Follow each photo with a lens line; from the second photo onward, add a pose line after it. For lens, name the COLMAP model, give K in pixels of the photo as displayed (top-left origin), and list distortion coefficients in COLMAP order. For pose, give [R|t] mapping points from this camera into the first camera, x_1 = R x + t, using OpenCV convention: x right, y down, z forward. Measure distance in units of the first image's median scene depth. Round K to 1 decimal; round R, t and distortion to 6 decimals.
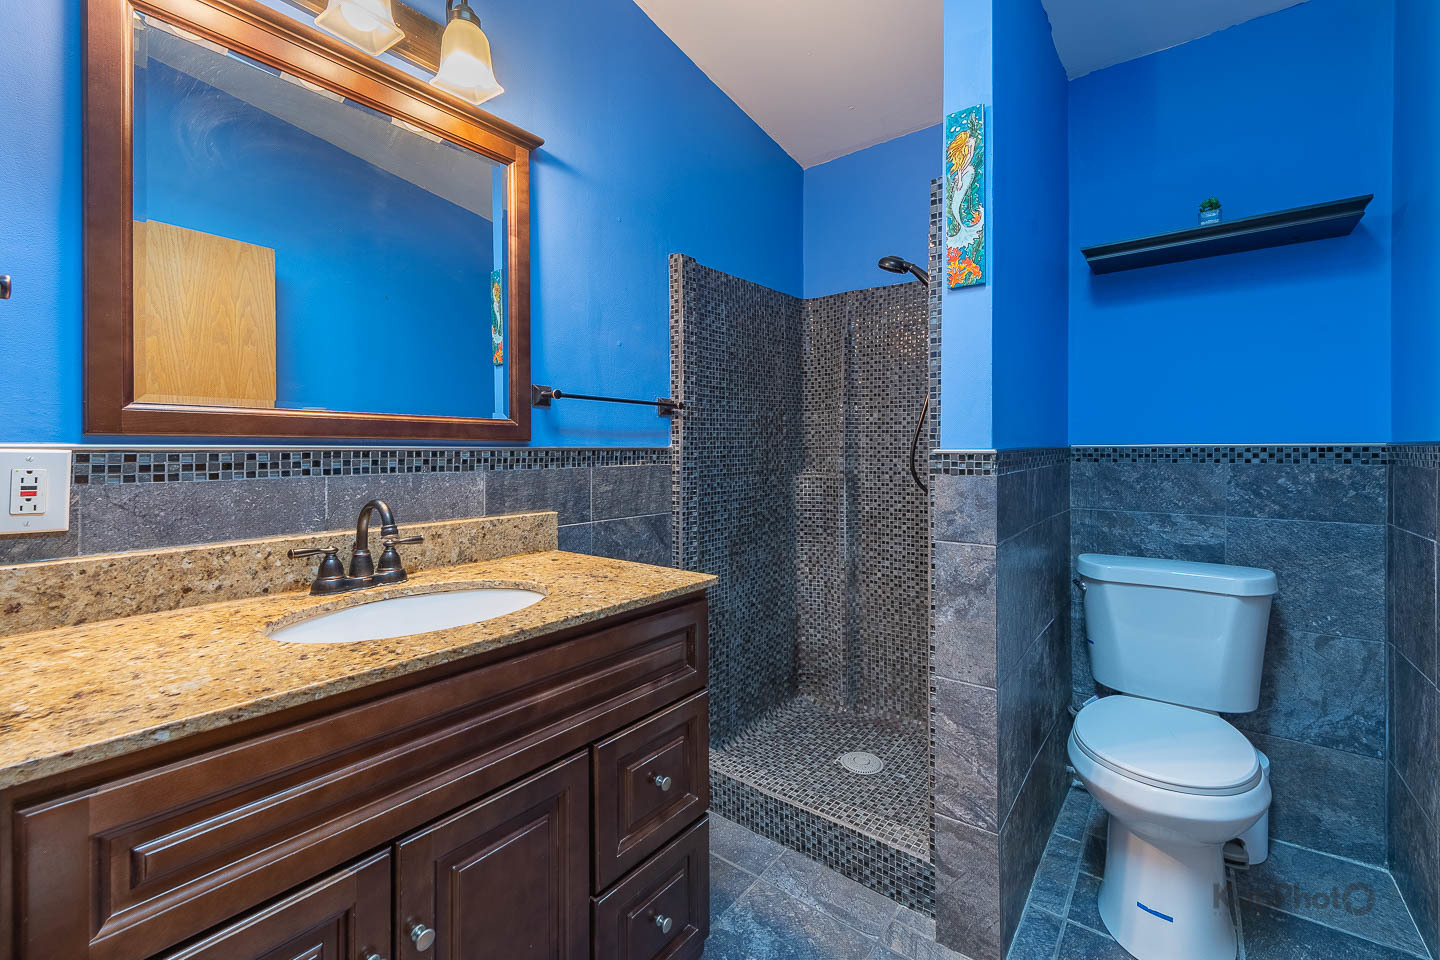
lens RADIAL K [[594.5, 0, 714.3], [0, 594.5, 461.2], [0, 0, 1]] dist [0.017077, -0.006274]
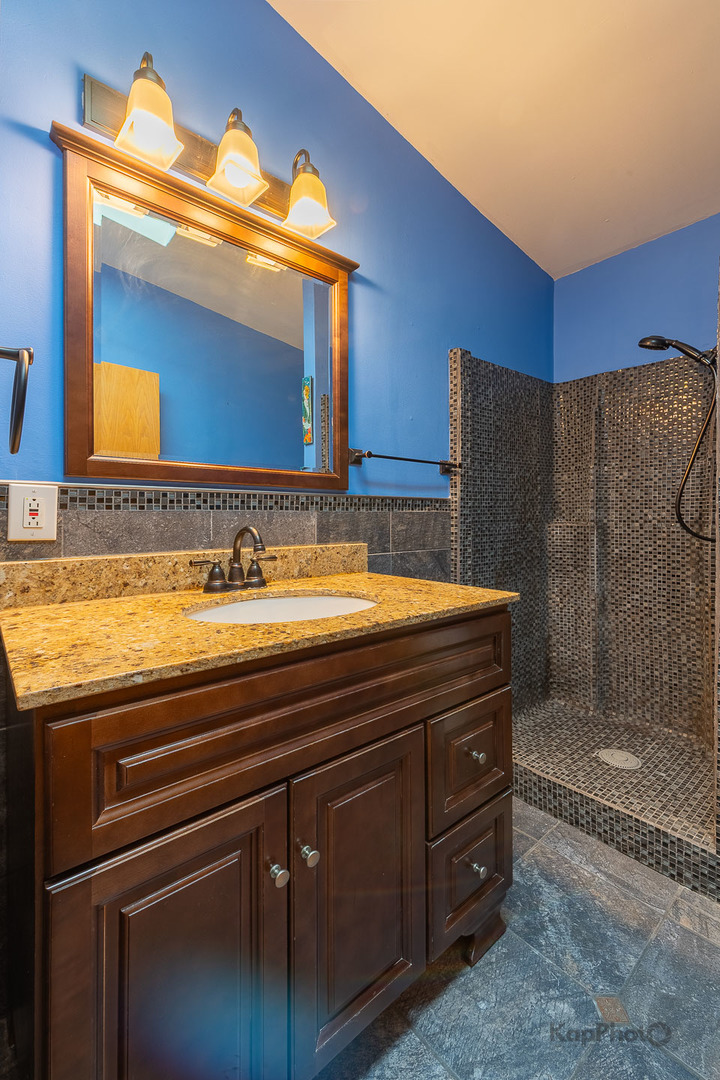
lens RADIAL K [[424.0, 0, 360.6], [0, 424.0, 535.8], [0, 0, 1]] dist [0.009963, -0.004761]
pose [[0.985291, 0.029384, -0.168340, -0.143000], [-0.025642, 0.999374, 0.024361, 0.053666], [0.168951, -0.019686, 0.985428, 0.084593]]
